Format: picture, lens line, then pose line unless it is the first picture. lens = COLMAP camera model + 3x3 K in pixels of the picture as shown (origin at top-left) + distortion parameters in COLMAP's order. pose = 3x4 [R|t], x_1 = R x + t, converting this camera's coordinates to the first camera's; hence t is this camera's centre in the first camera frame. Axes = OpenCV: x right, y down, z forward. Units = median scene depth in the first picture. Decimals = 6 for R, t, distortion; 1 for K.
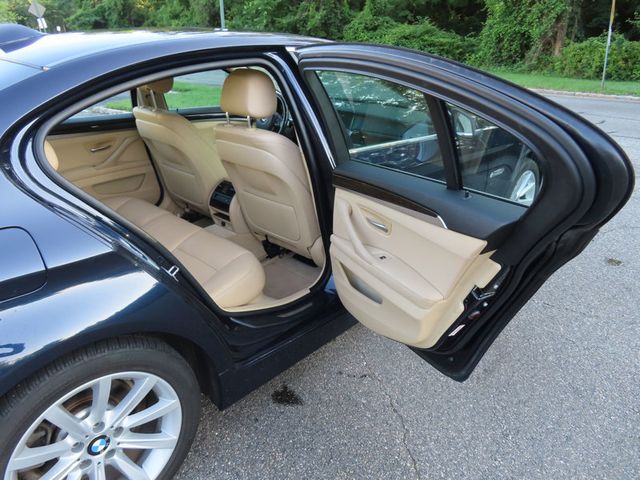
lens RADIAL K [[457.3, 0, 320.7], [0, 457.3, 239.3], [0, 0, 1]] dist [-0.006292, 0.009453]
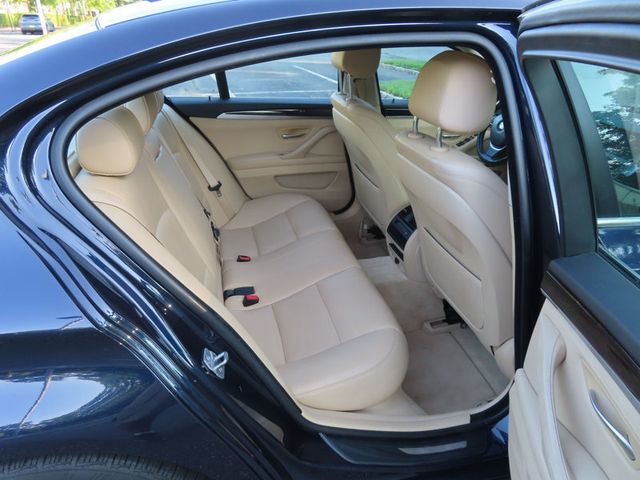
lens RADIAL K [[457.3, 0, 320.7], [0, 457.3, 239.3], [0, 0, 1]] dist [-0.006292, 0.009453]
pose [[0.835432, 0.253348, -0.487717, 0.039064], [-0.237144, 0.966724, 0.095958, -0.114897], [0.495799, 0.035493, 0.867712, 0.307732]]
